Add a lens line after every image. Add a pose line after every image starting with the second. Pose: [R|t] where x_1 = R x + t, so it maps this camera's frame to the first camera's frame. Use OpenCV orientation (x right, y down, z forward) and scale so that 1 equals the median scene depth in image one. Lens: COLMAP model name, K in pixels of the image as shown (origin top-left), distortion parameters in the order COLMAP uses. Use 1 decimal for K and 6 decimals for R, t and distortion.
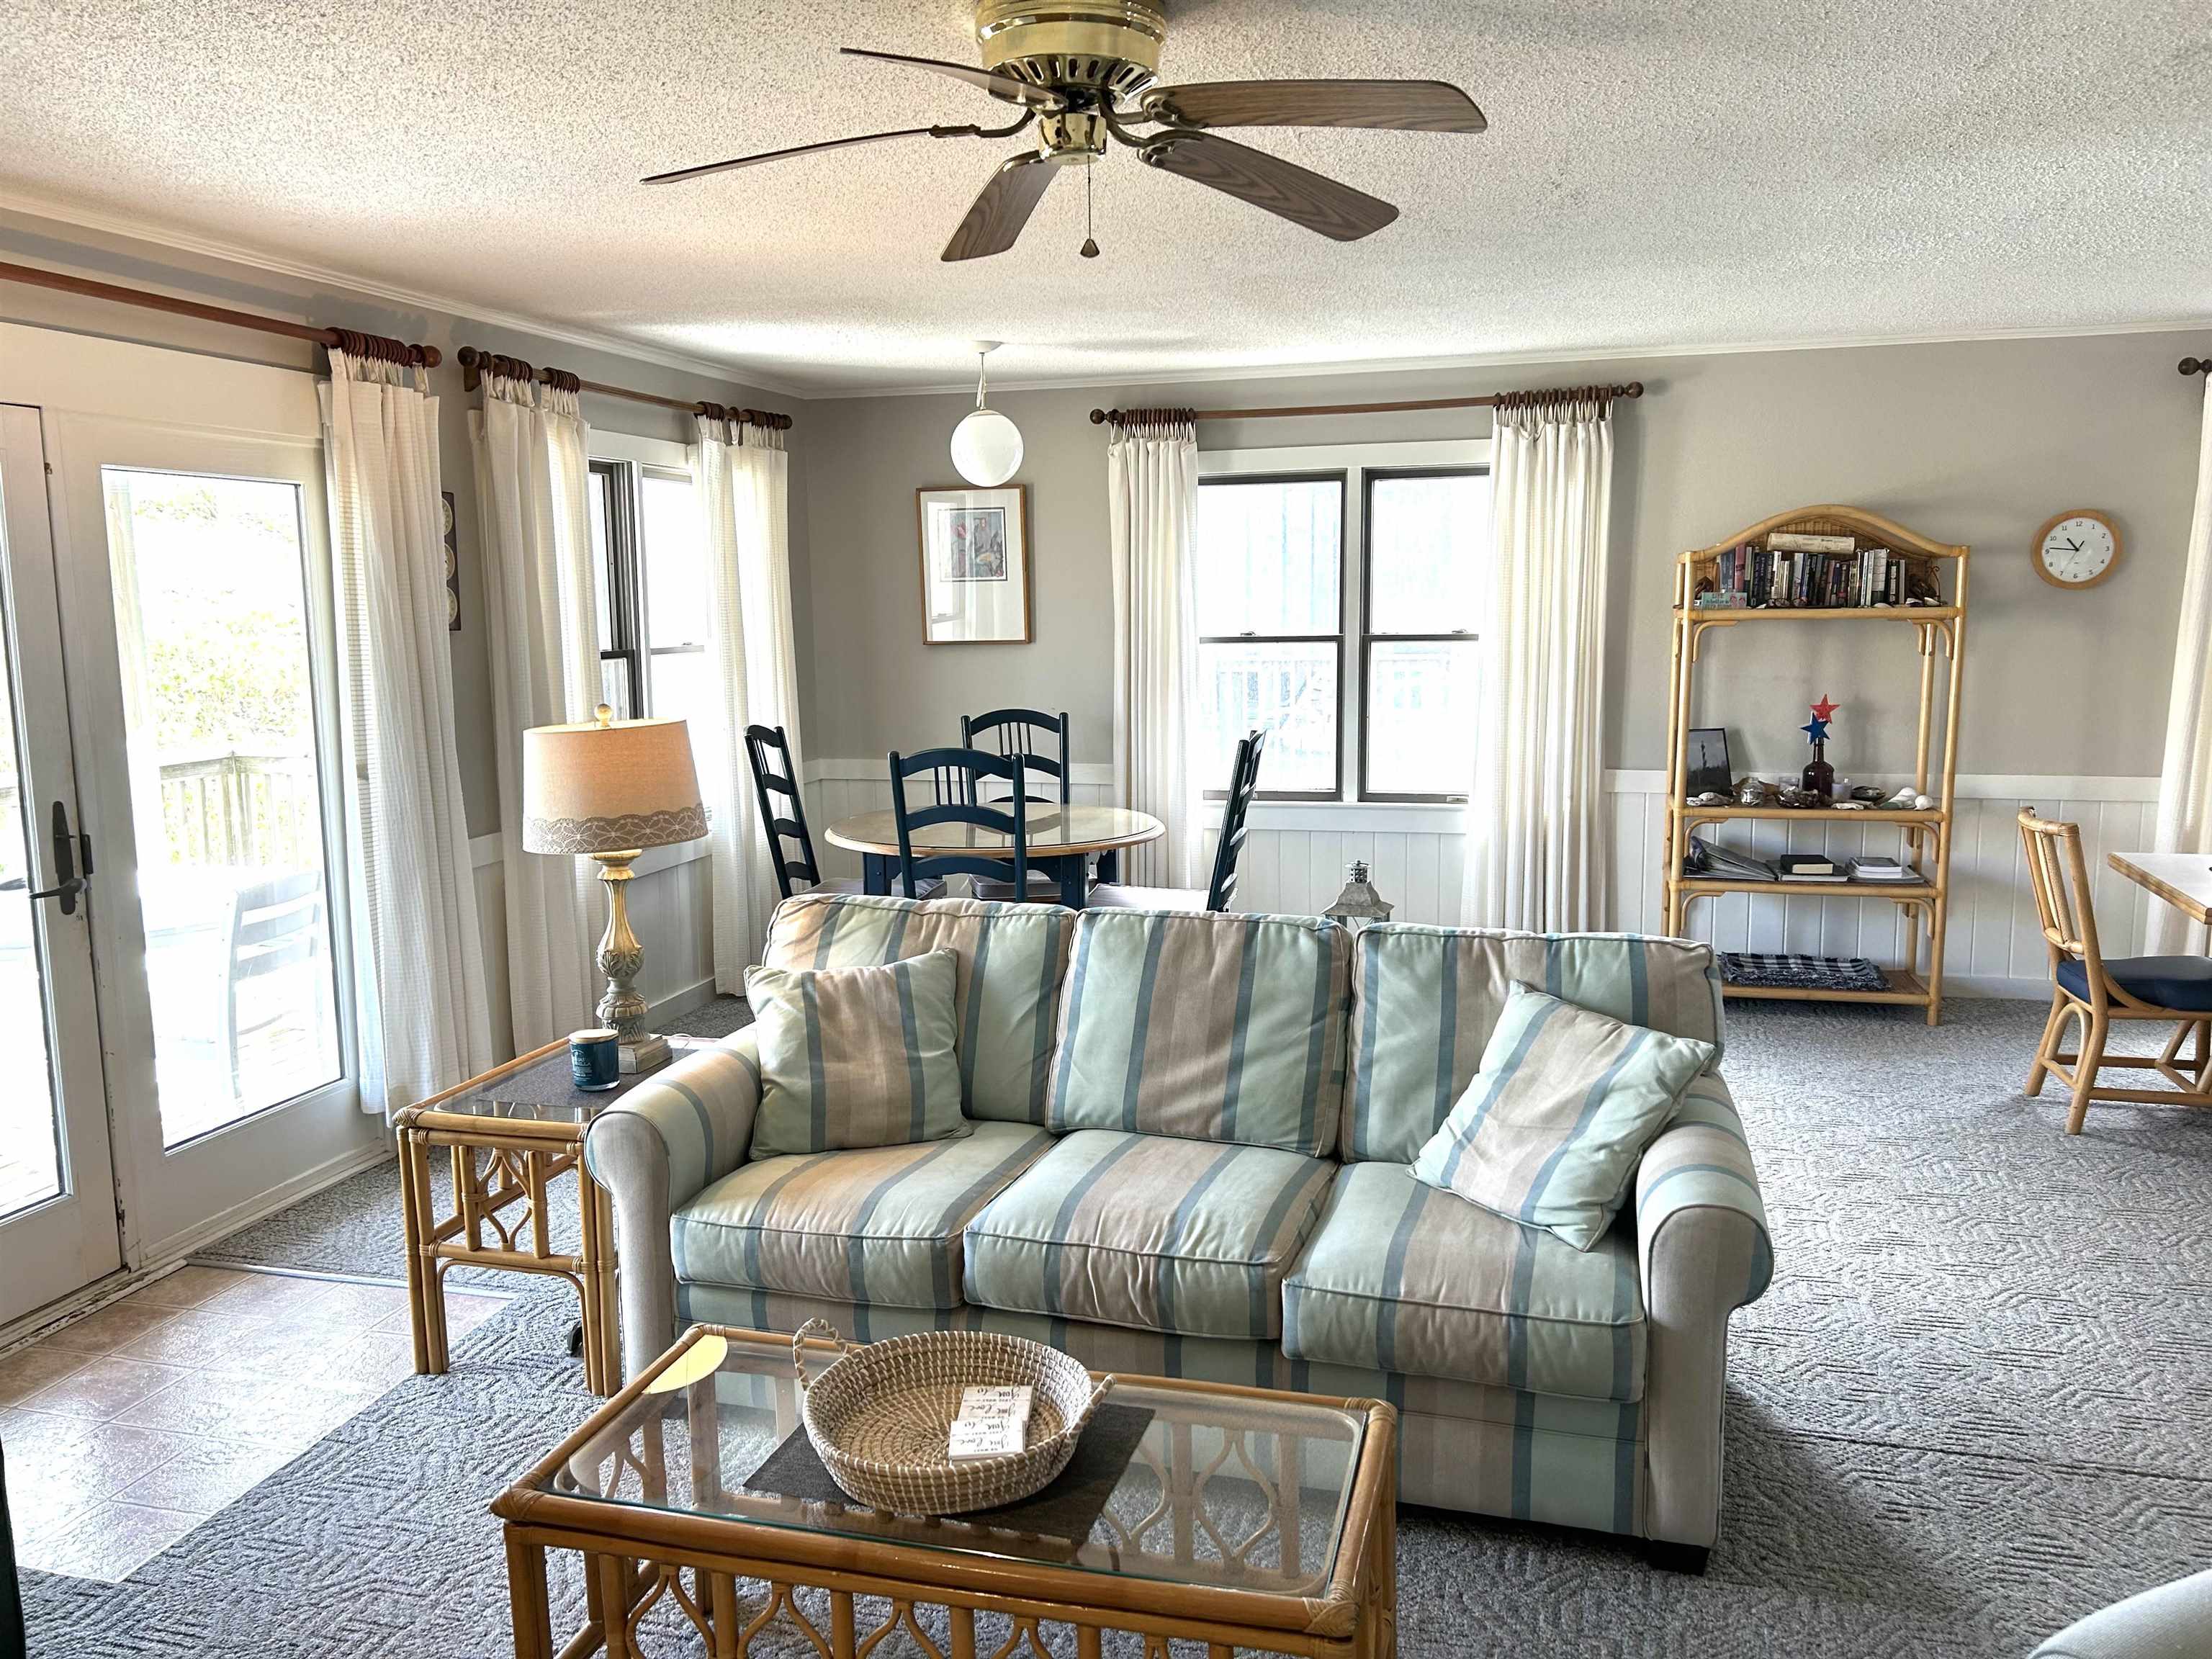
lens RADIAL K [[1667.4, 0, 1106.0], [0, 1667.4, 829.5], [0, 0, 1]] dist [0.096512, -0.123828]
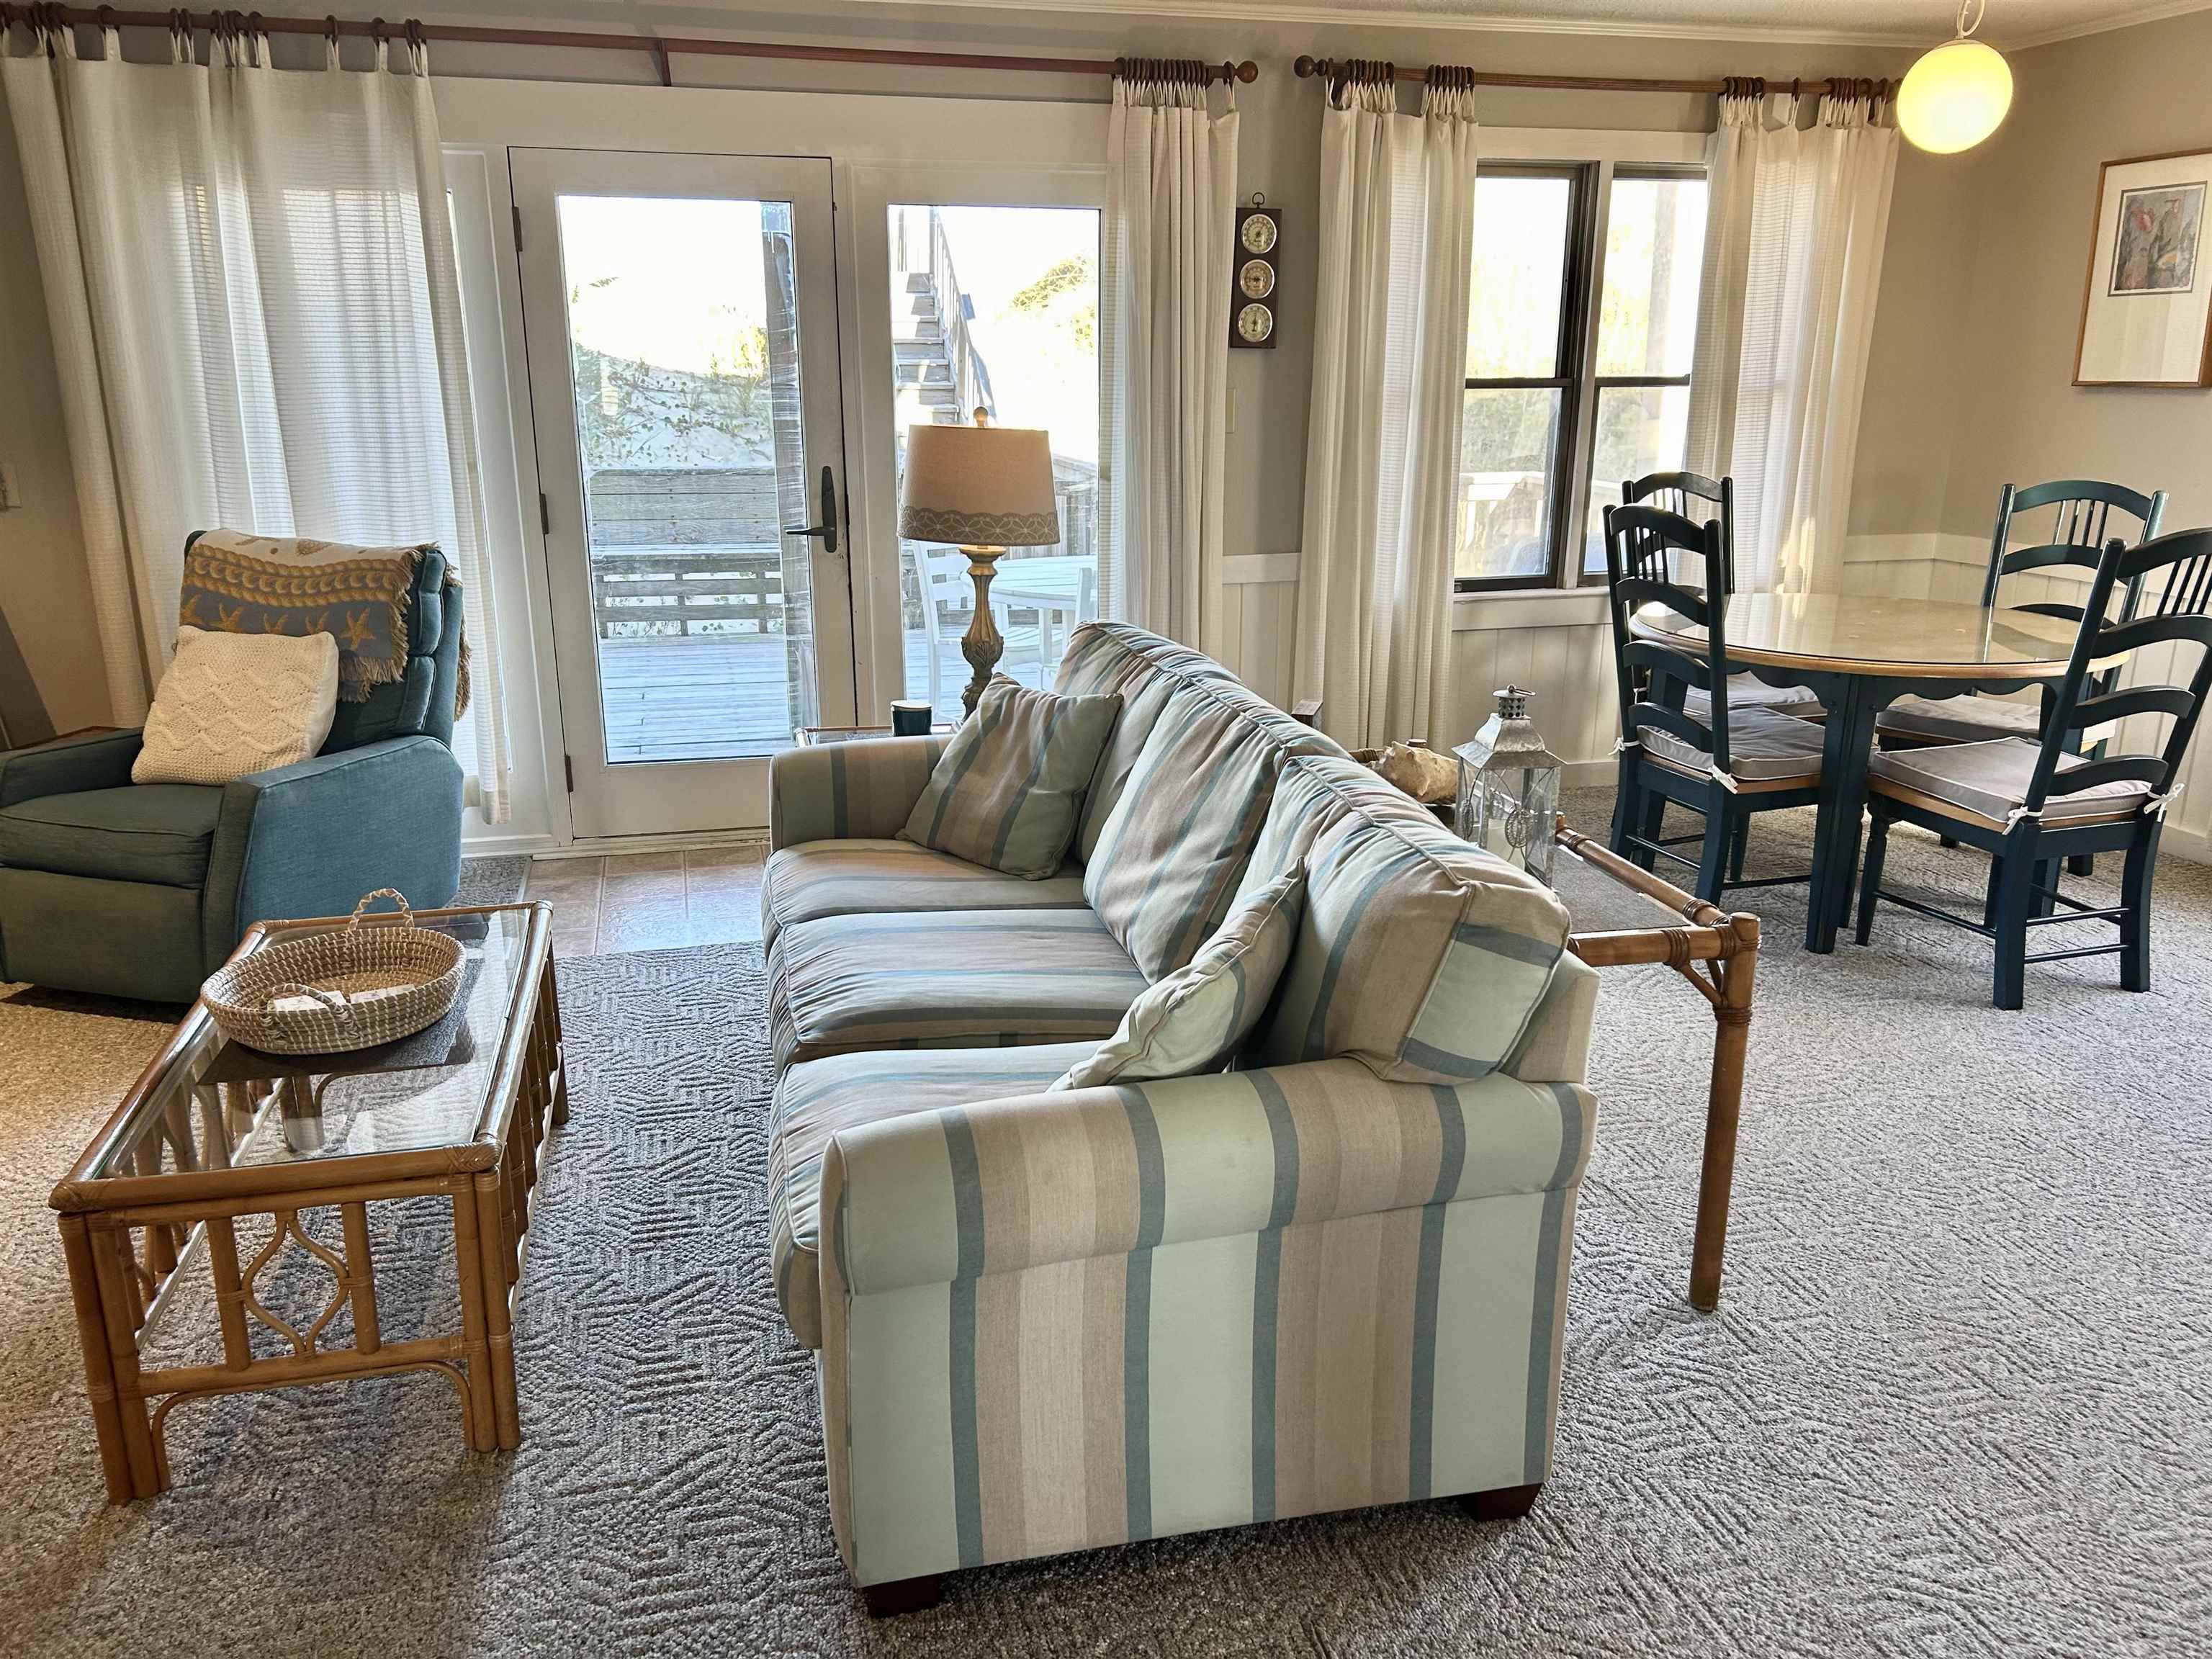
lens RADIAL K [[1667.4, 0, 1106.0], [0, 1667.4, 829.5], [0, 0, 1]] dist [0.096512, -0.123828]
pose [[0.479521, 0.248212, -0.841695, 0.511365], [-0.131598, 0.968657, 0.210680, -0.035940], [0.867607, 0.009740, 0.497156, 0.393911]]
